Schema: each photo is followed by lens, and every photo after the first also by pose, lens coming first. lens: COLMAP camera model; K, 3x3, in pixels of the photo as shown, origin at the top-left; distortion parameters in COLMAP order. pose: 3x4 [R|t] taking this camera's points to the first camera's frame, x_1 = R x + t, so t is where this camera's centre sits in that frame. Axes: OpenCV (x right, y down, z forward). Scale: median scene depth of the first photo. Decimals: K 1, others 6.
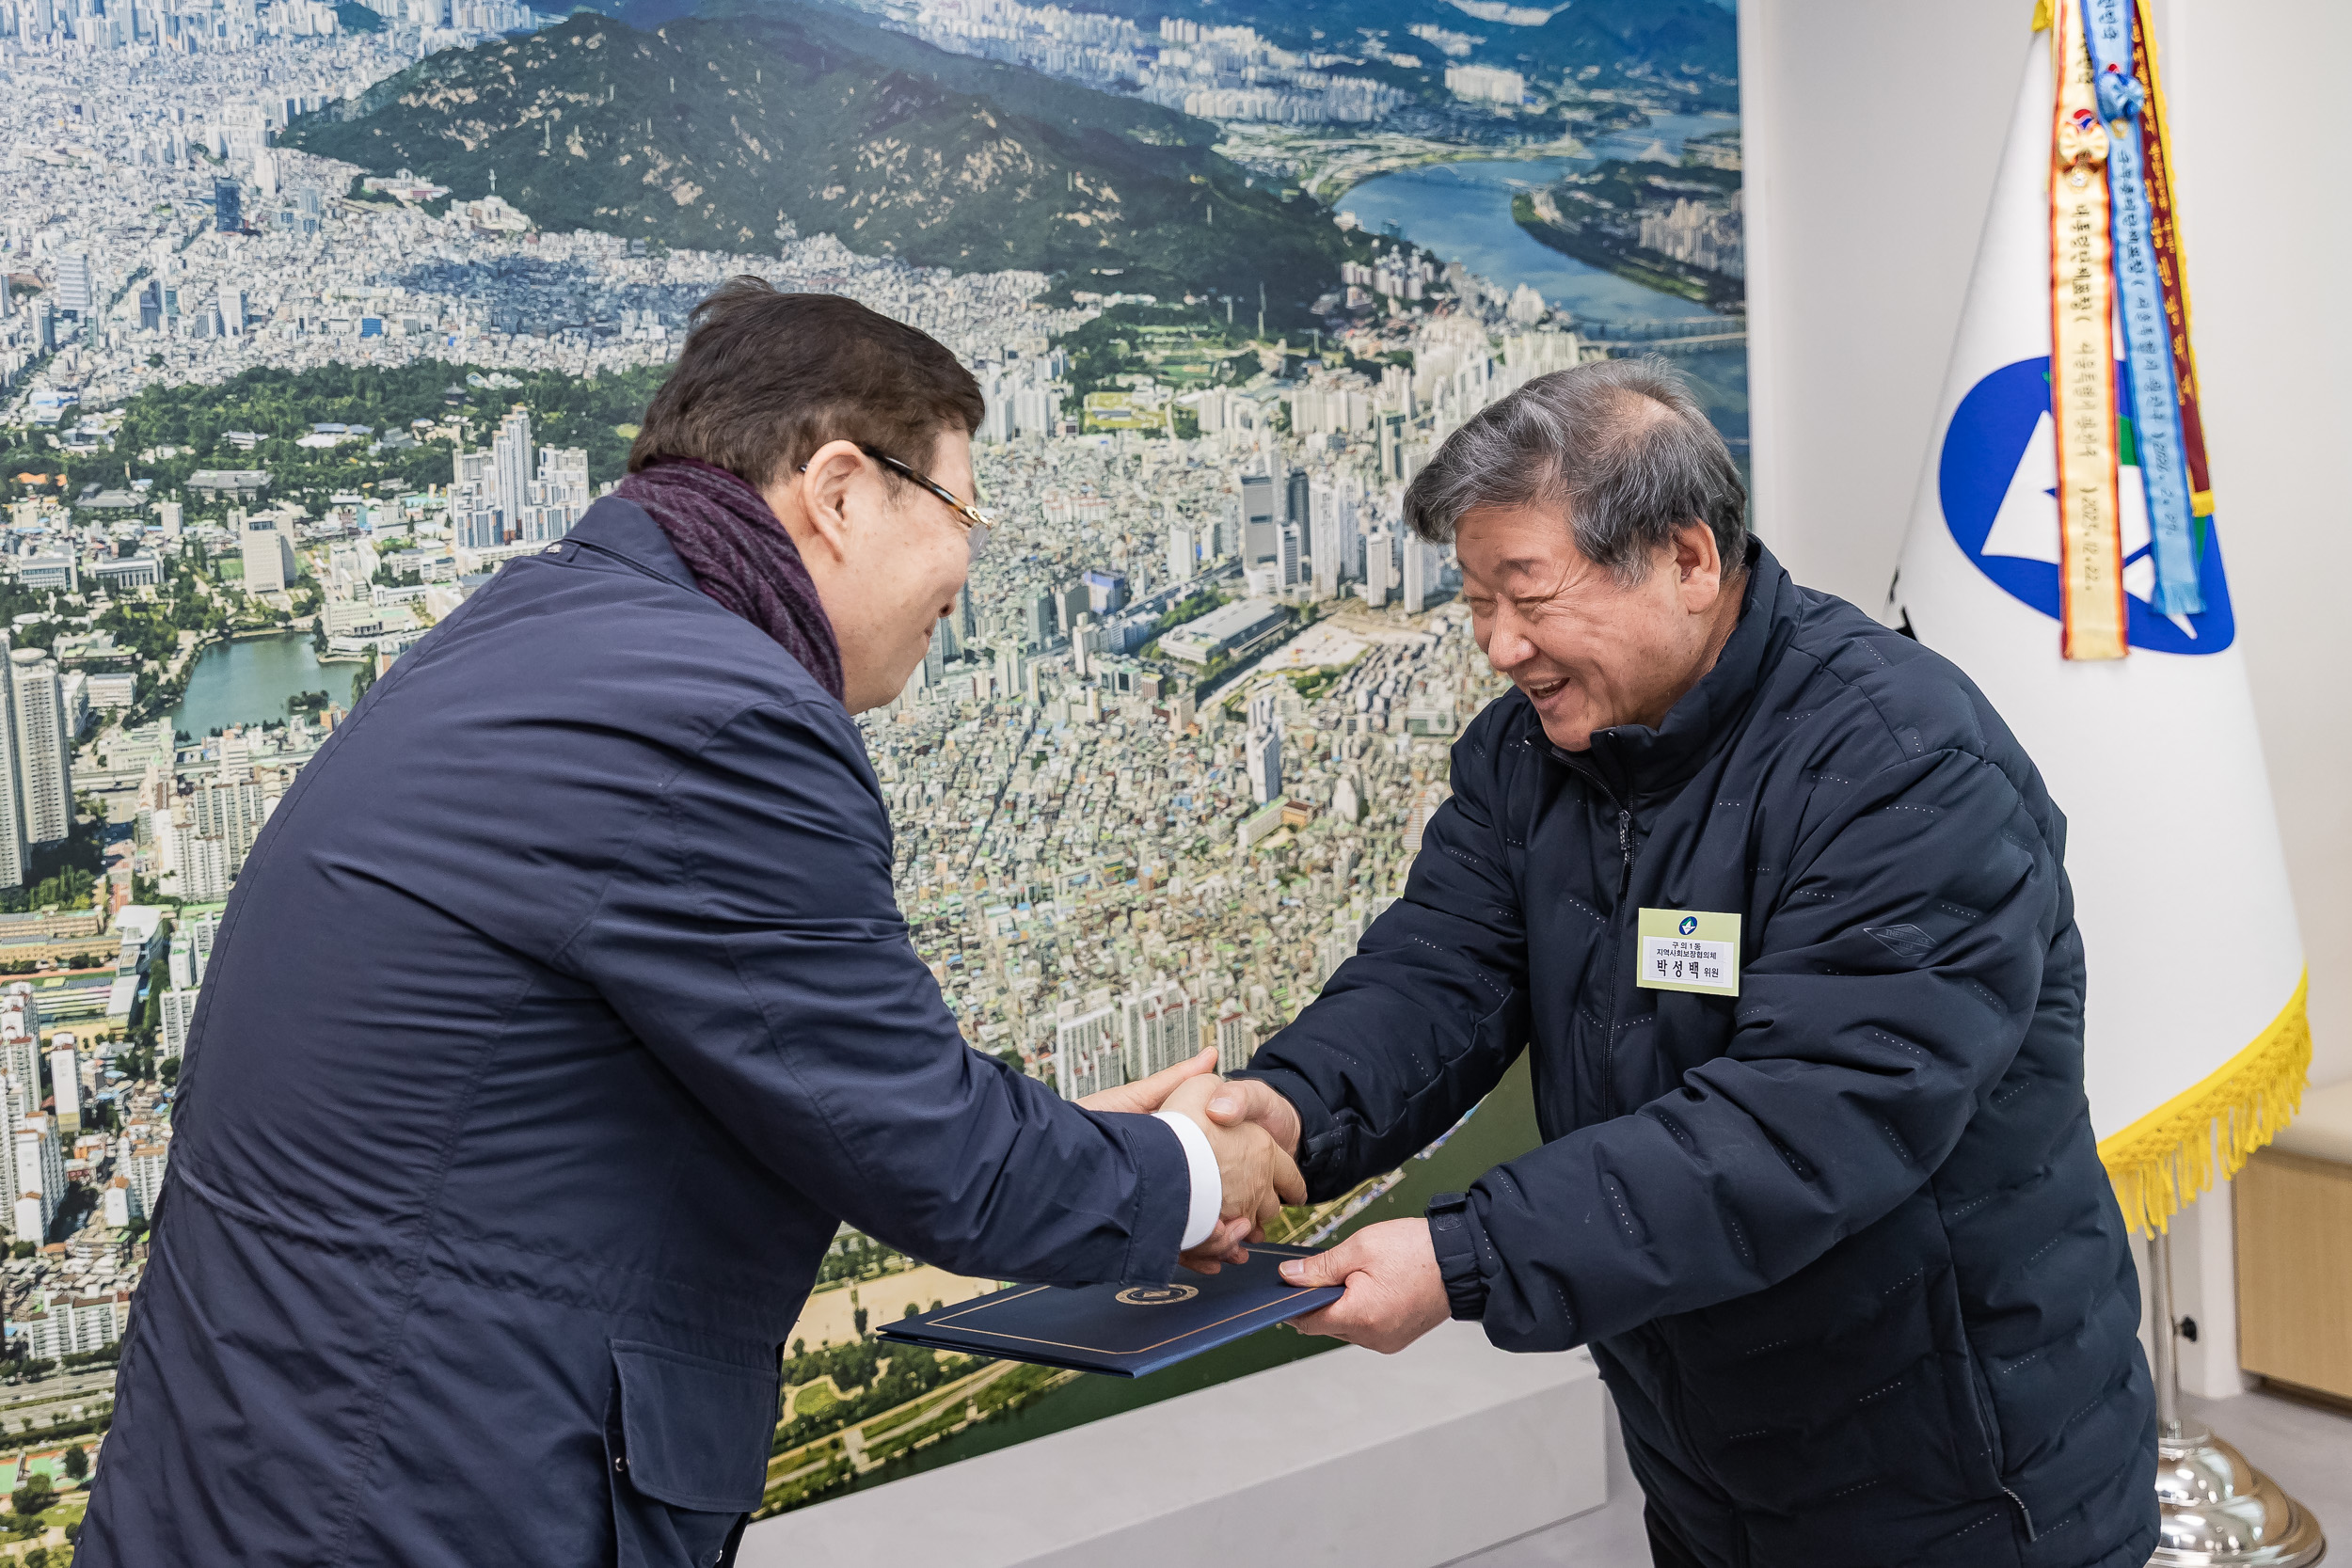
lens RADIAL K [[2387.5, 0, 999.0], [0, 2387.5, 692.0], [0, 0, 1]] dist [0.004696, 0.000000]
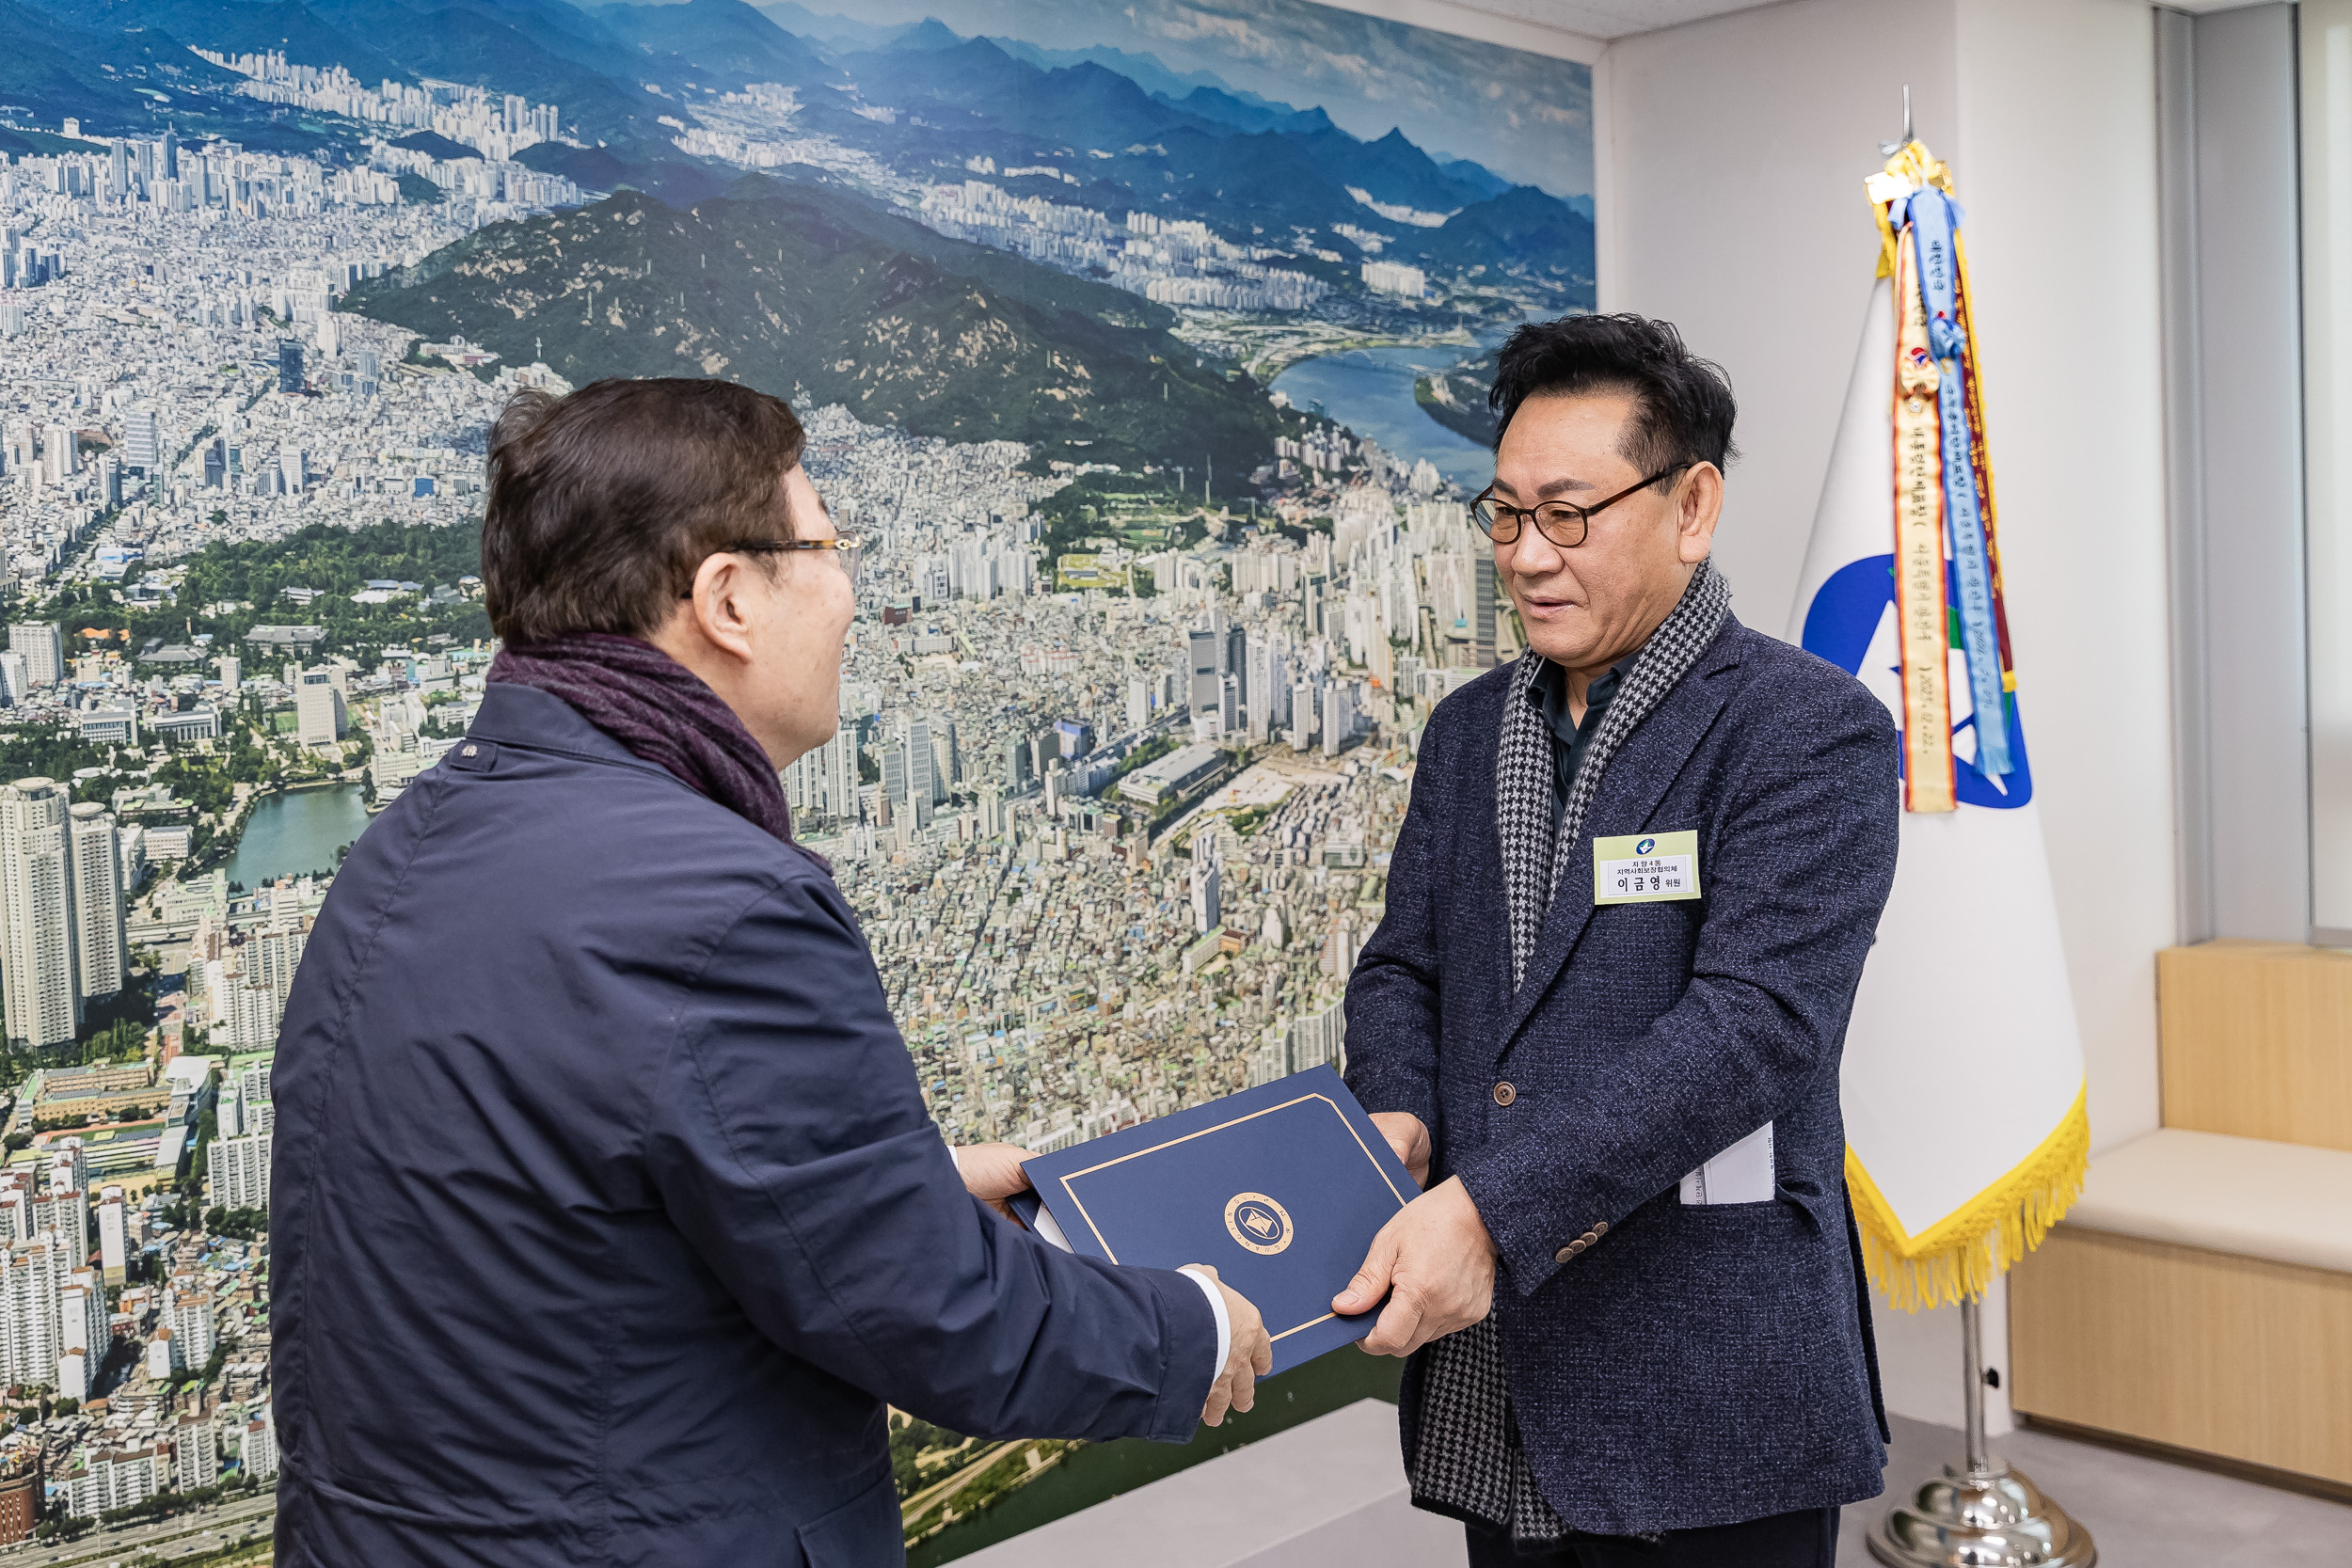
lens RADIAL K [[2387.5, 0, 1253.2], [0, 2387.5, 716.6], [0, 0, 1]] dist [0.004696, 0.000000]
pose [[0.974313, 0.013792, 0.224777, -0.121480], [-0.008136, 0.999627, -0.026071, -0.025043], [-0.225053, 0.023573, 0.974061, -0.068769]]
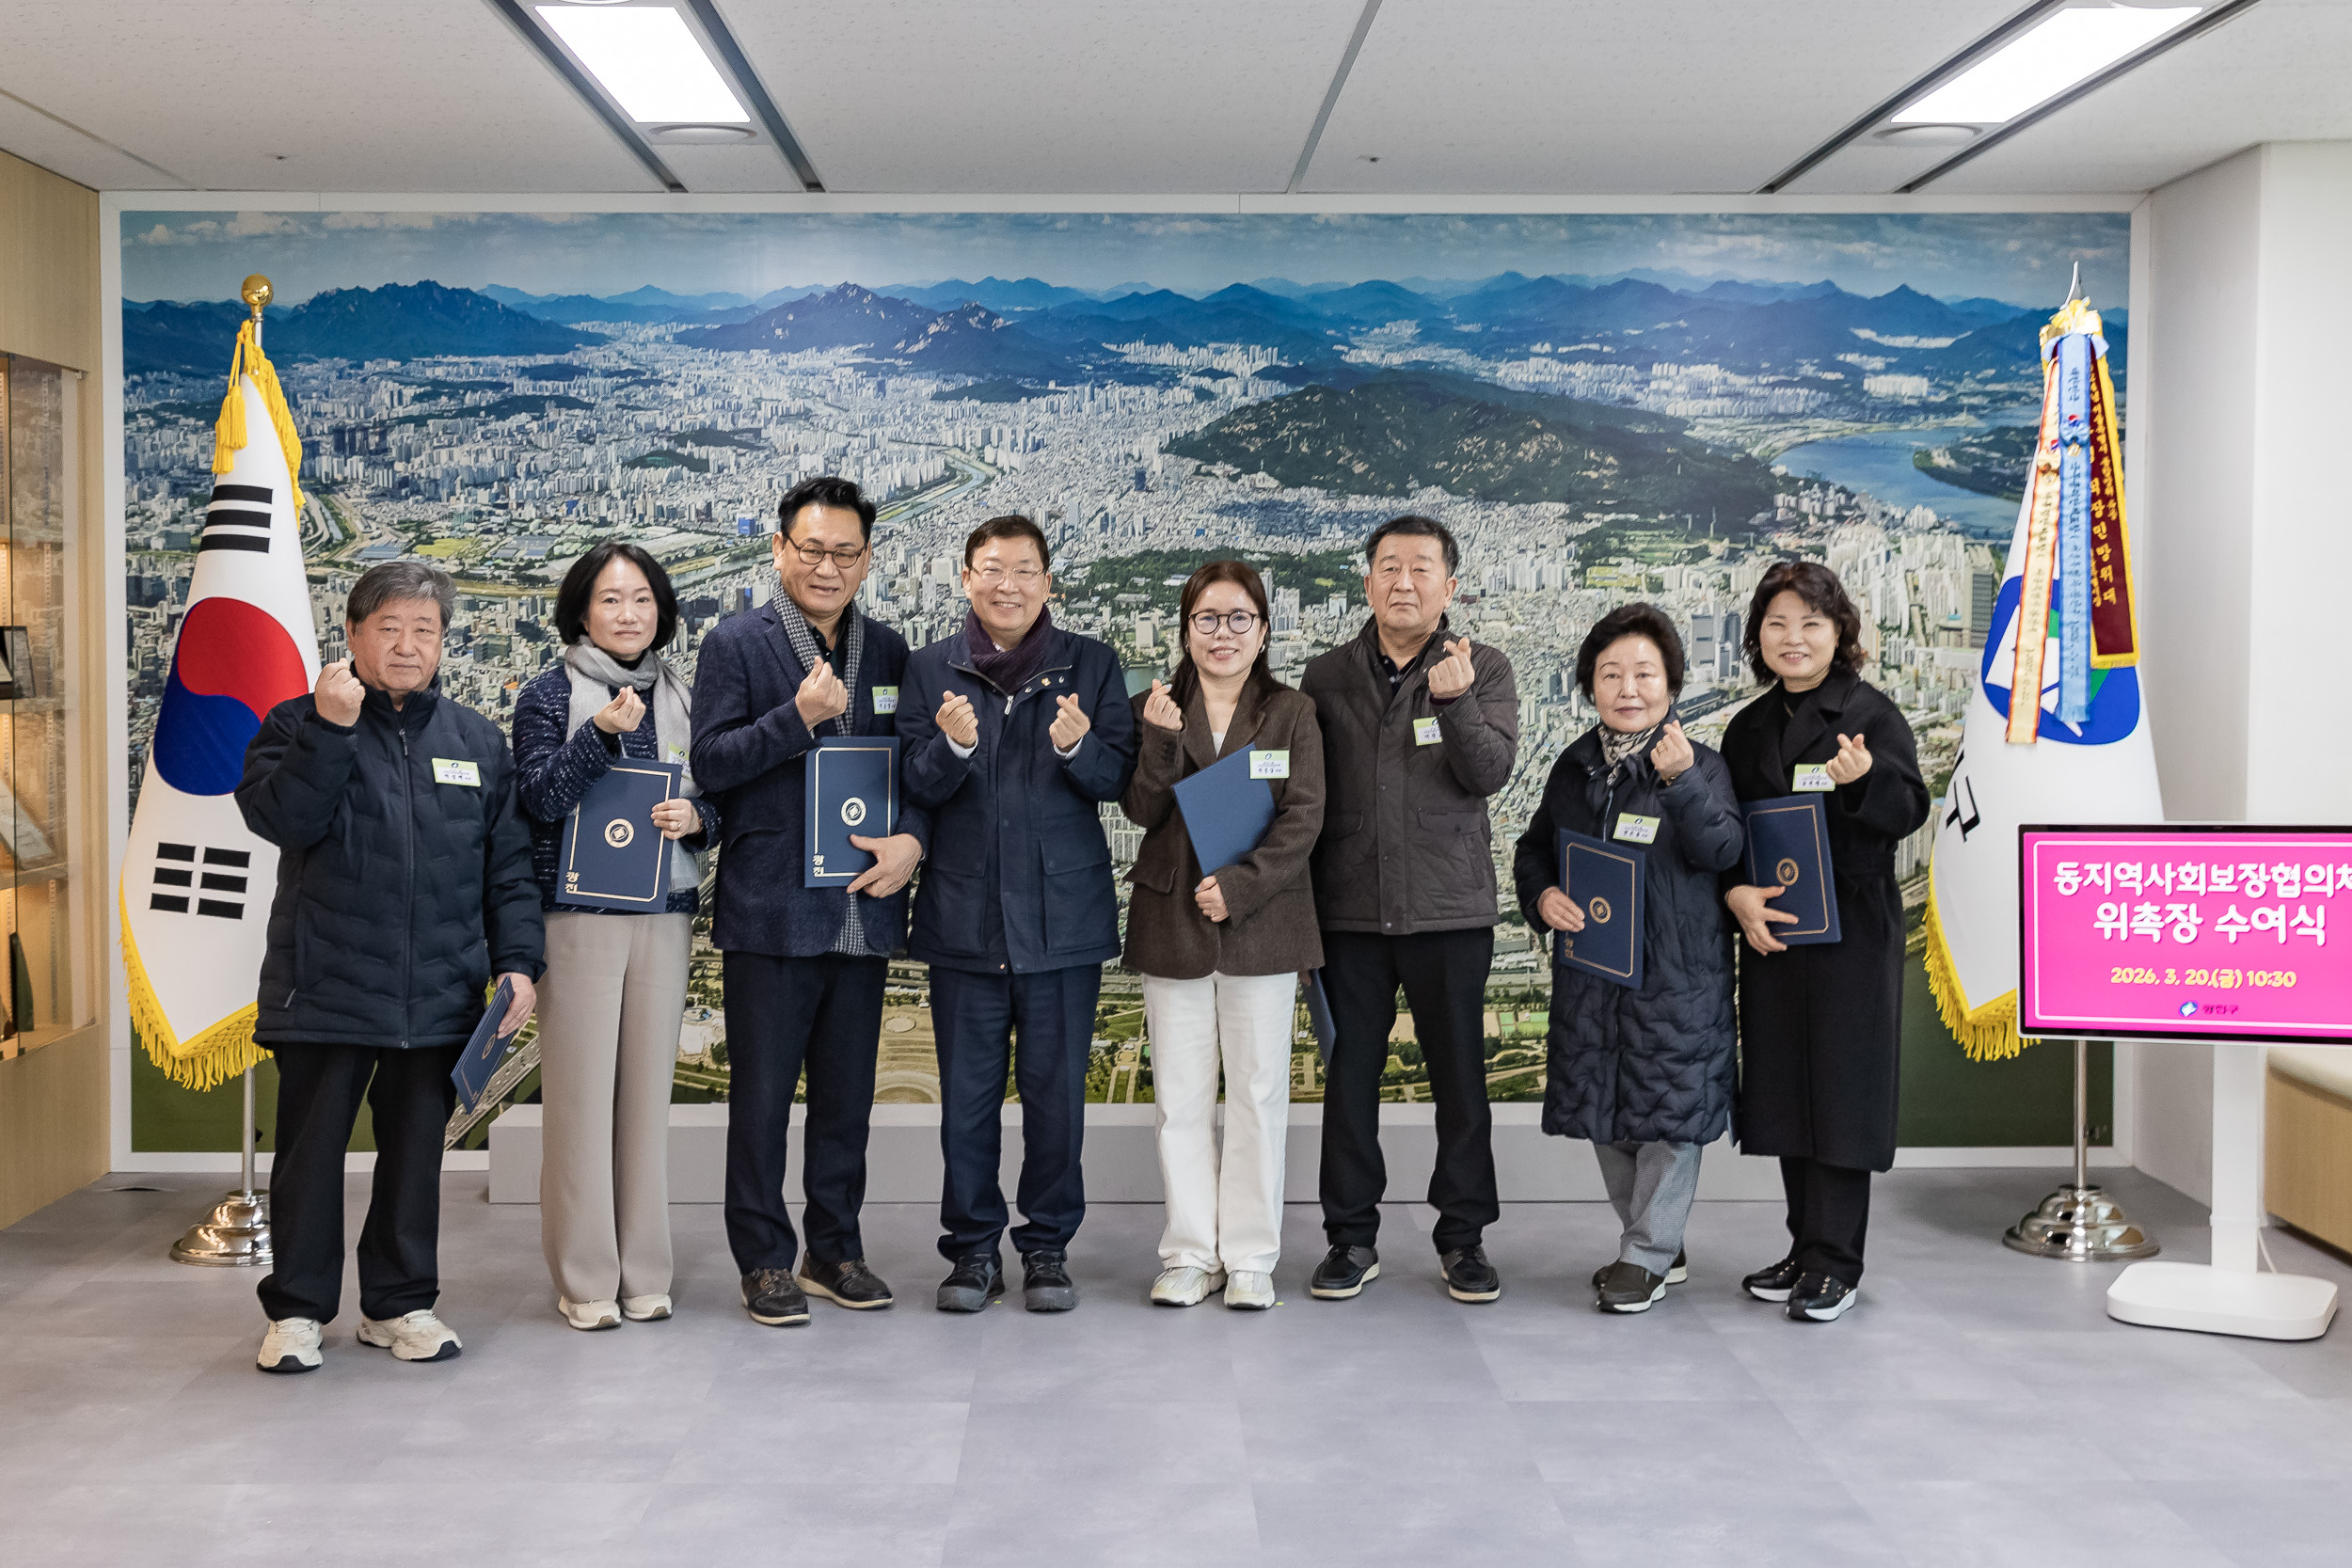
lens RADIAL K [[2368.3, 0, 1180.5], [0, 2368.3, 764.6], [0, 0, 1]] dist [0.015500, 0.000000]
pose [[0.858781, 0.082802, -0.505607, 0.723842], [-0.080073, 0.996418, 0.027177, 0.004420], [0.506047, 0.017147, 0.862336, -0.771791]]
